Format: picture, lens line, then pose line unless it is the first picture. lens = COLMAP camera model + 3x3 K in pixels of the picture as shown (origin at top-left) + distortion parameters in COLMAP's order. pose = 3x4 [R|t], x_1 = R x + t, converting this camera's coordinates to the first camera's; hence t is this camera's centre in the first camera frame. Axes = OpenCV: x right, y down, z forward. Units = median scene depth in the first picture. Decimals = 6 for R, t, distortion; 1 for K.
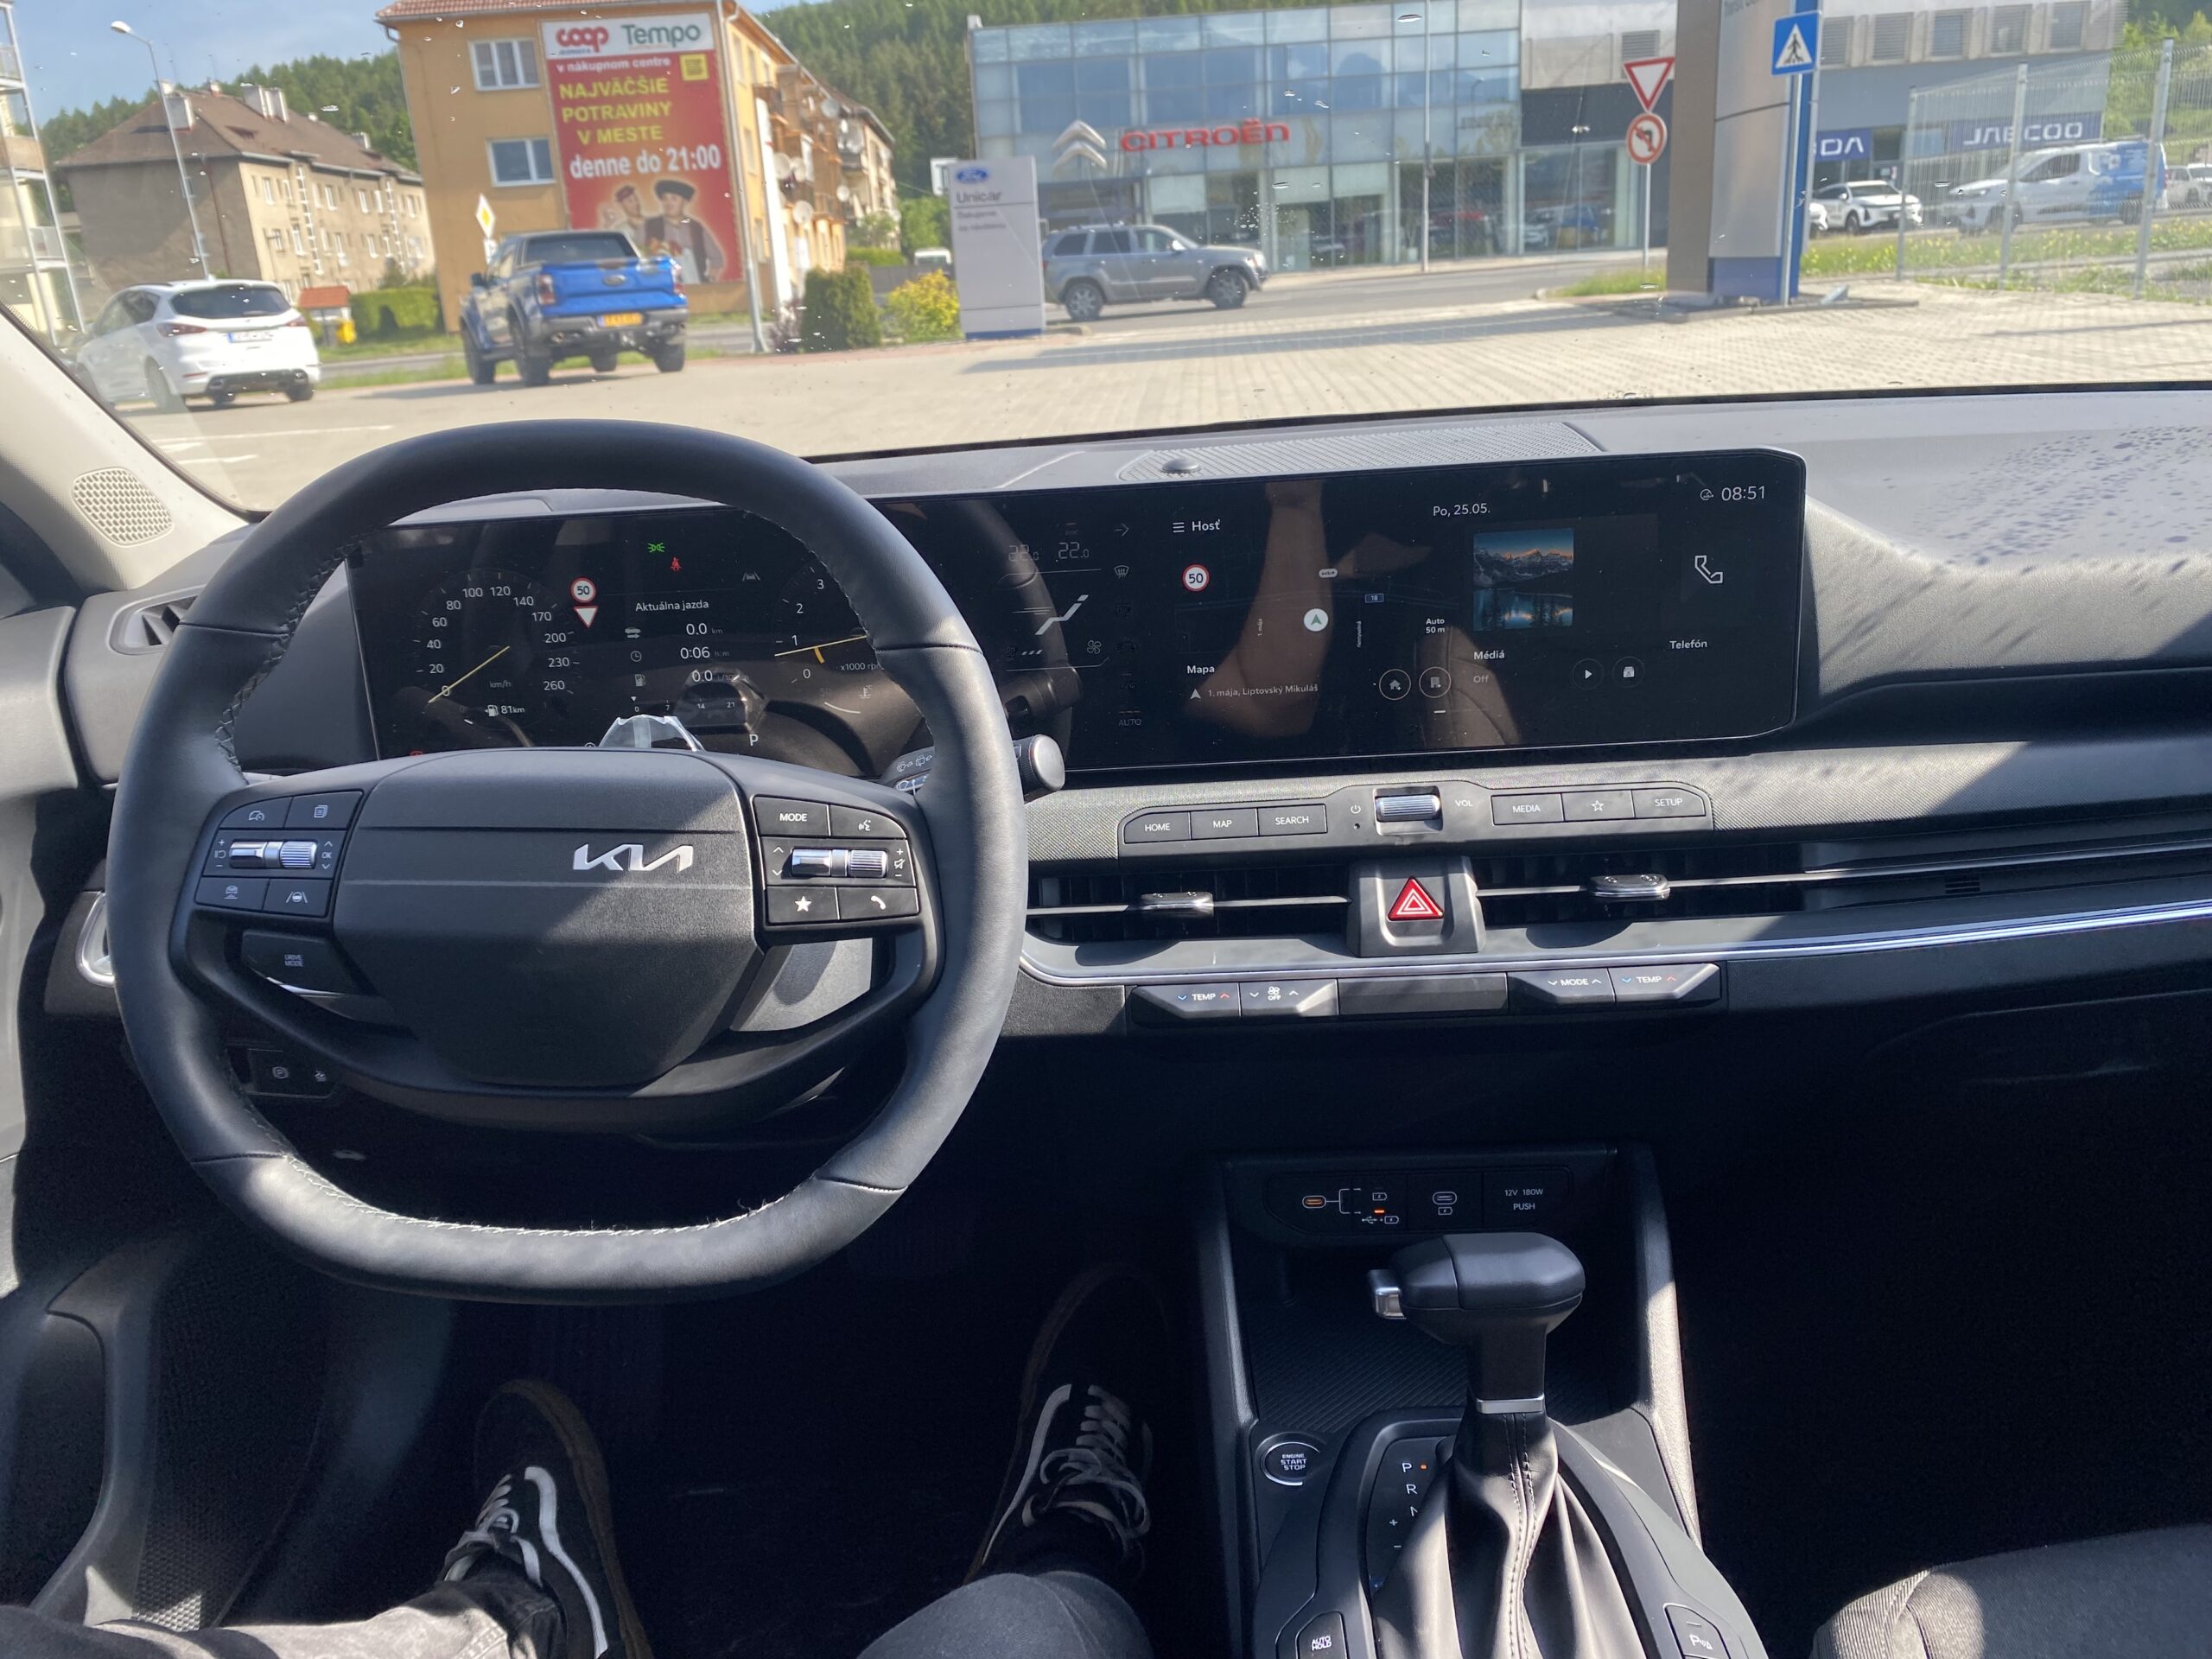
lens RADIAL K [[1687.0, 0, 1106.0], [0, 1687.0, 829.5], [0, 0, 1]] dist [-0.003328, 0.006747]
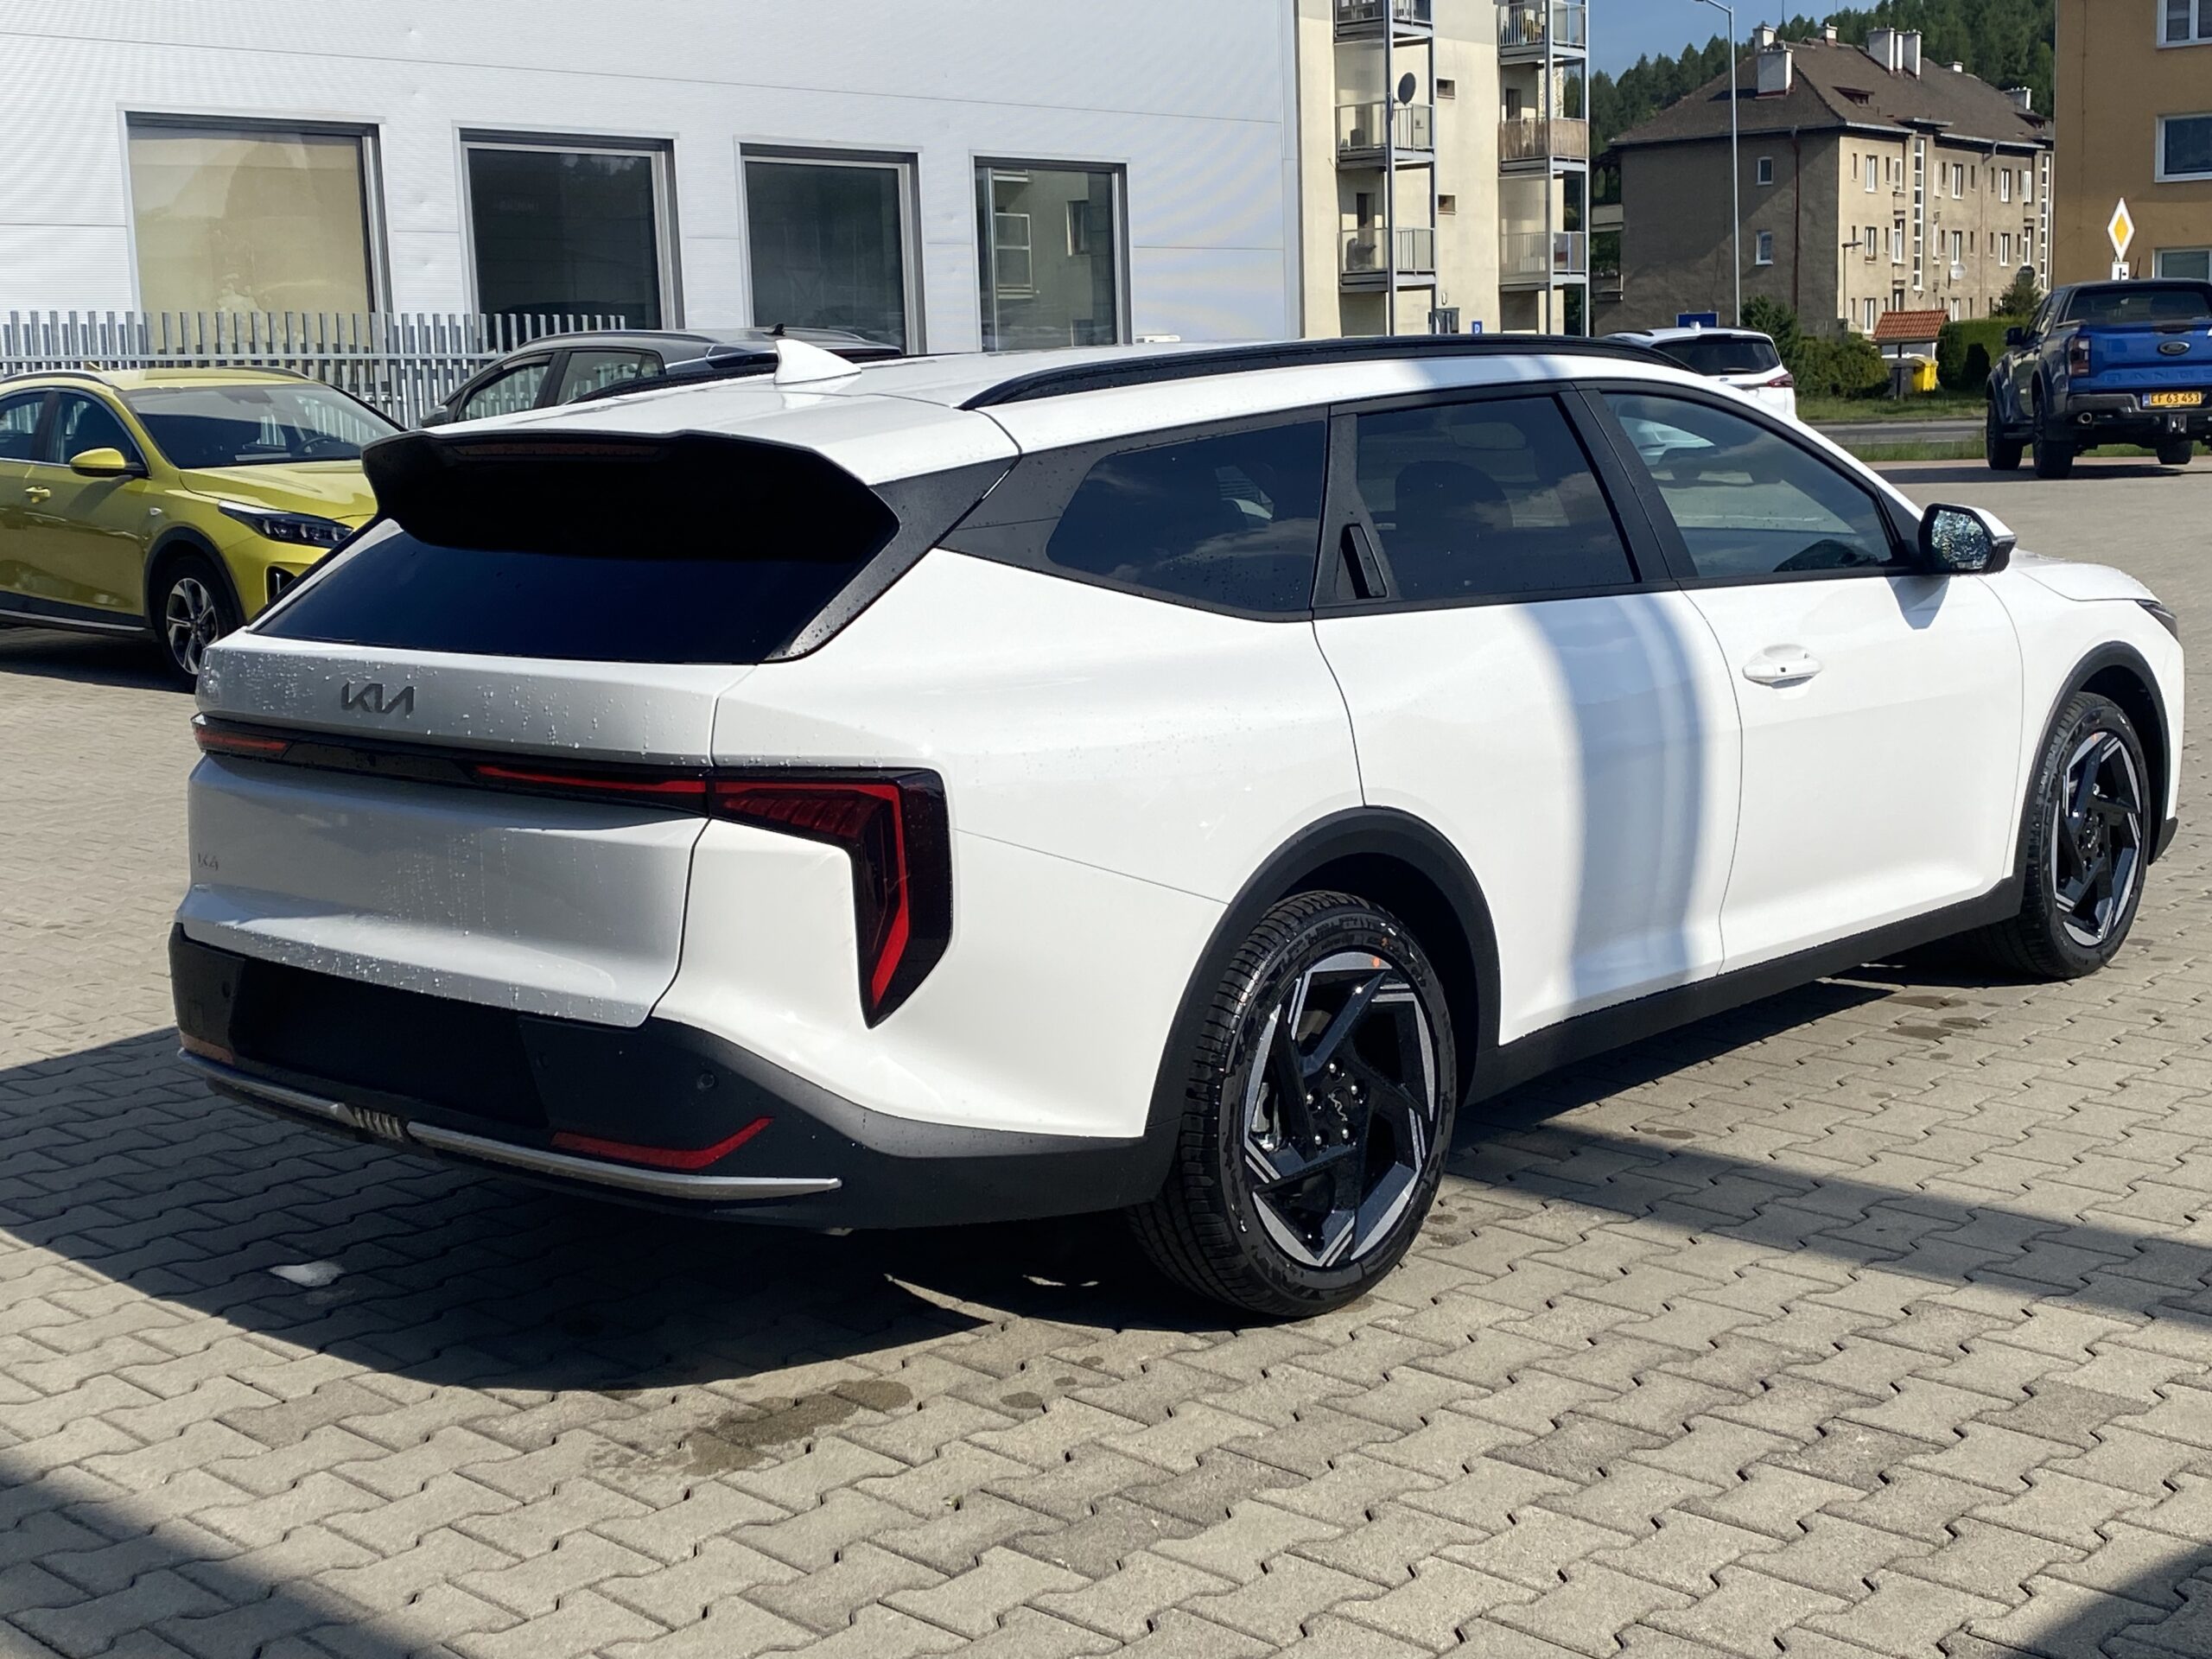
lens RADIAL K [[2704.1, 0, 1106.0], [0, 2704.1, 829.5], [0, 0, 1]] dist [0.026222, 0.002150]
pose [[0.762084, 0.145014, -0.631030, 0.139454], [-0.221197, 0.974270, -0.043244, 0.040142], [0.608522, 0.172538, 0.774552, -0.186248]]
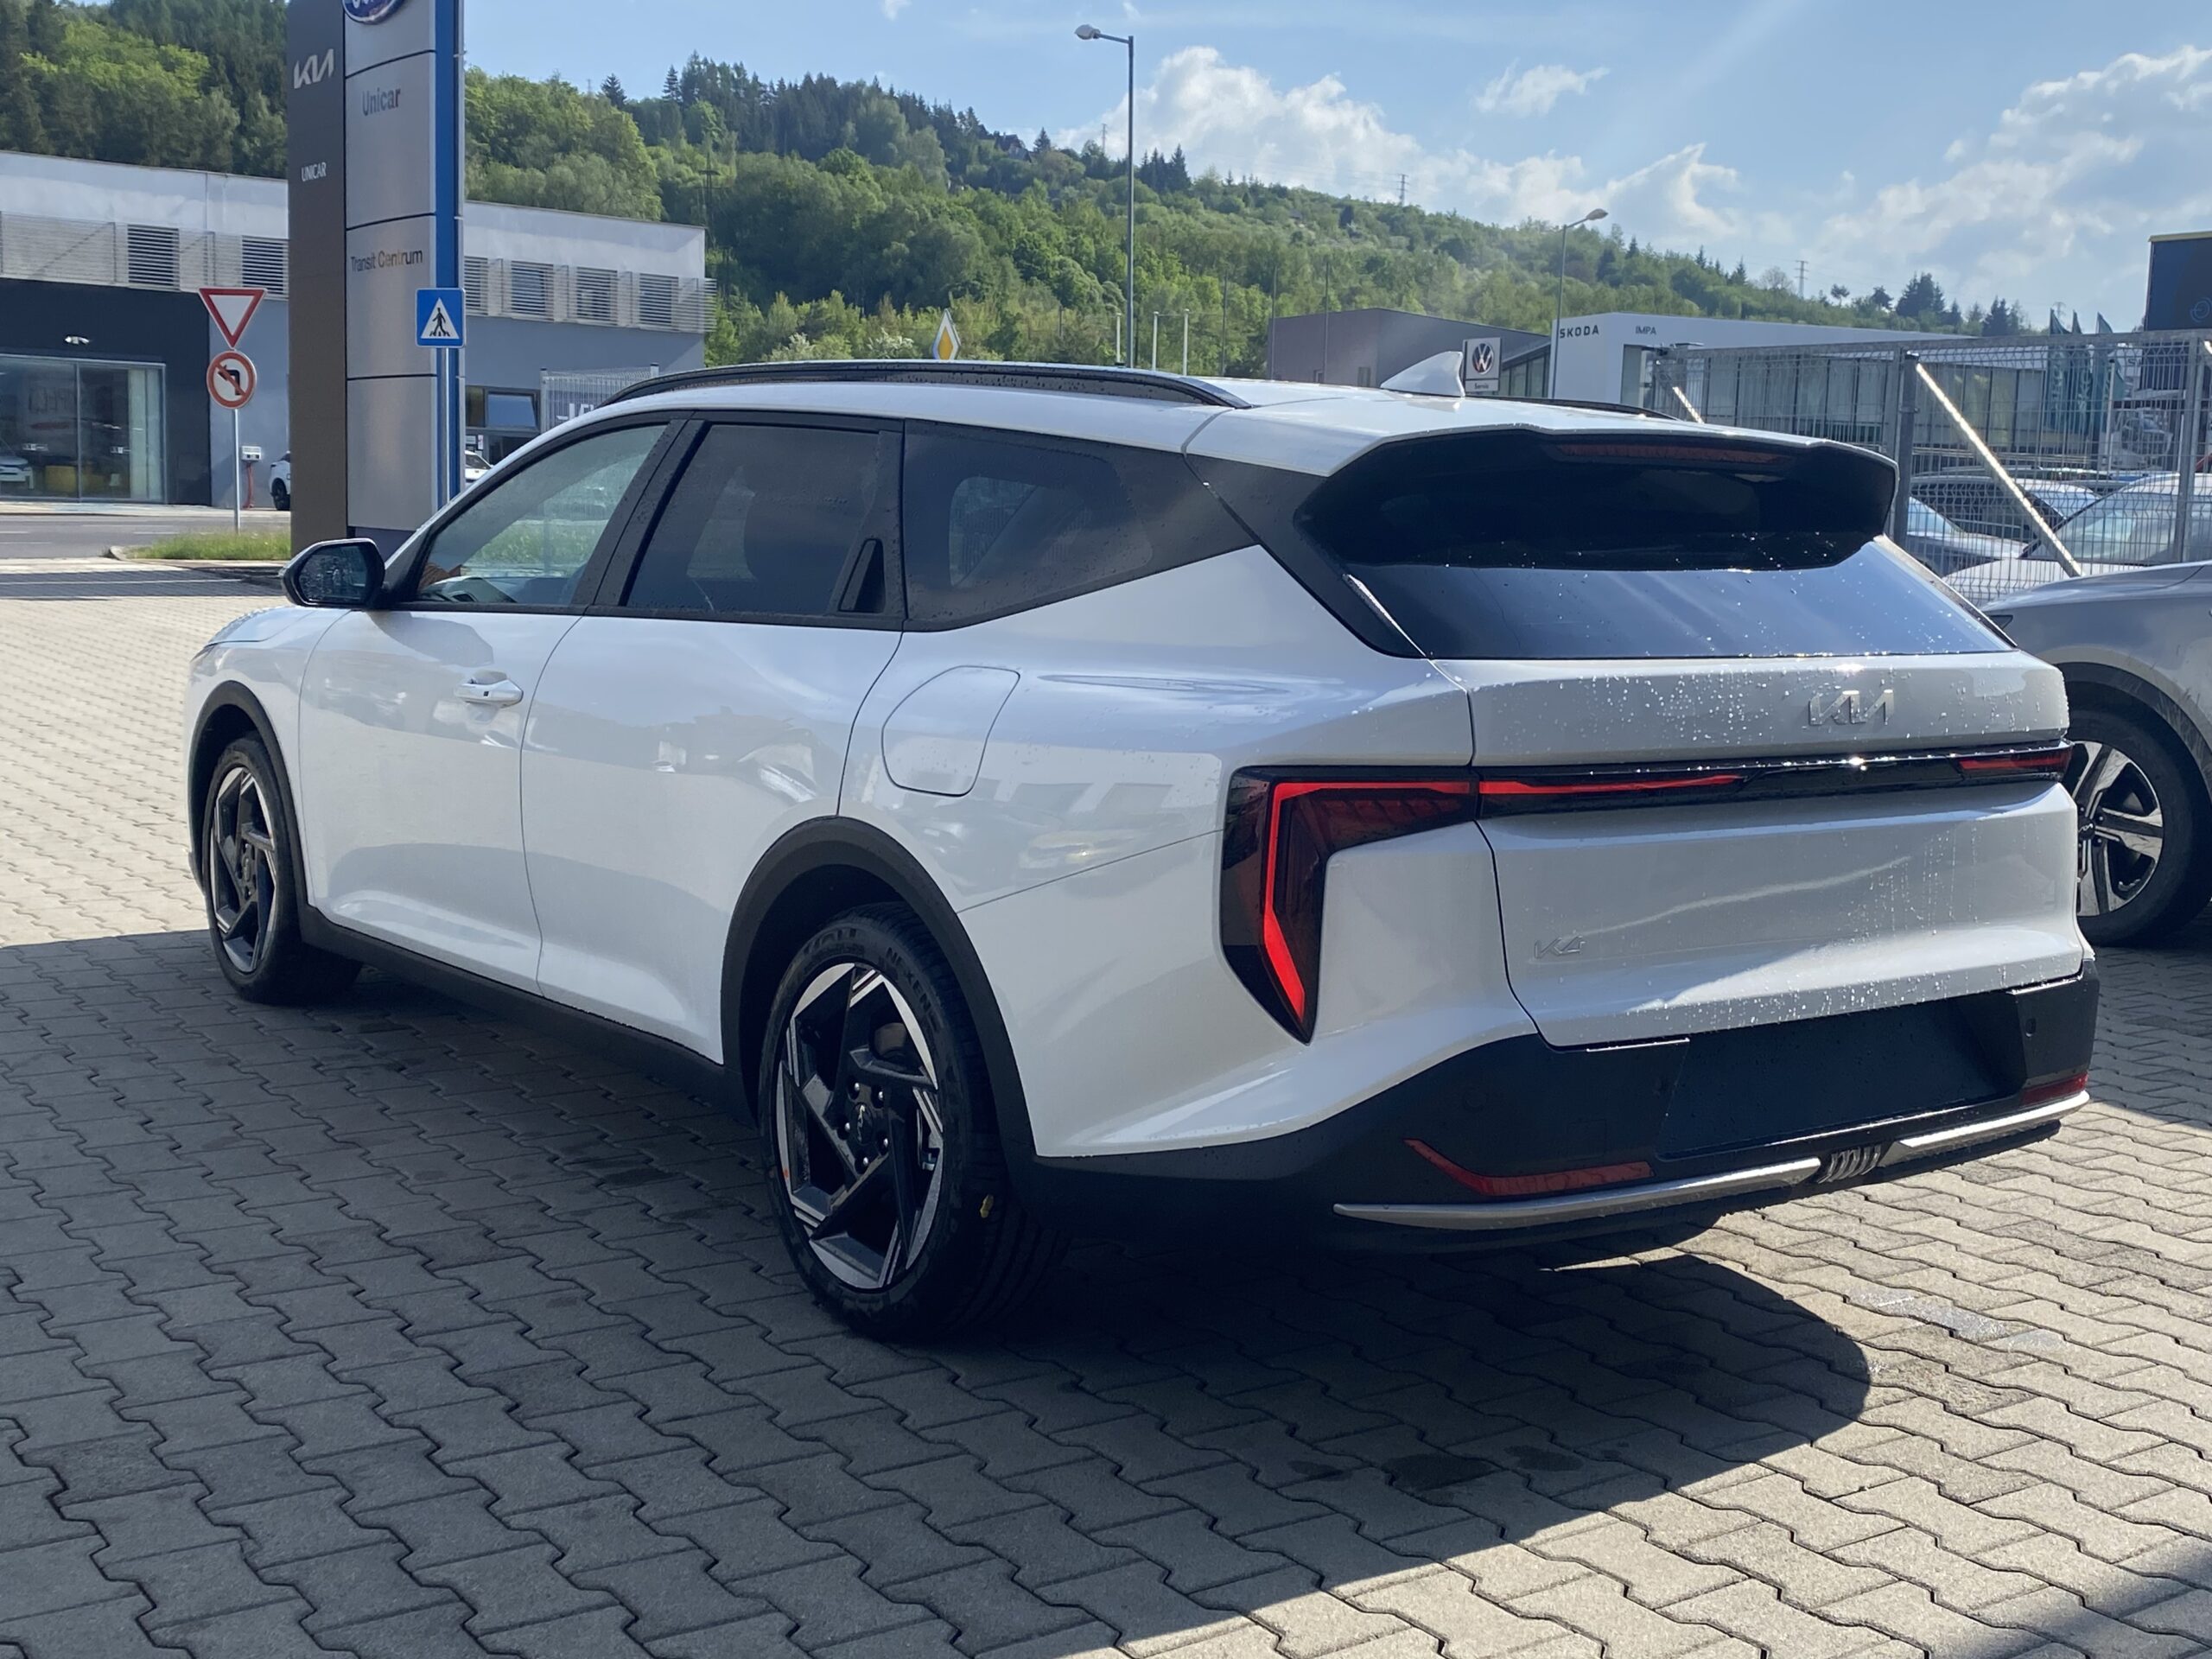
lens RADIAL K [[2552.6, 0, 1106.0], [0, 2552.6, 829.5], [0, 0, 1]] dist [0.004024, -0.004237]
pose [[0.782698, 0.016460, 0.622184, -0.122040], [0.112120, 0.979568, -0.166960, 0.061342], [-0.612219, 0.200438, 0.764861, -0.171721]]
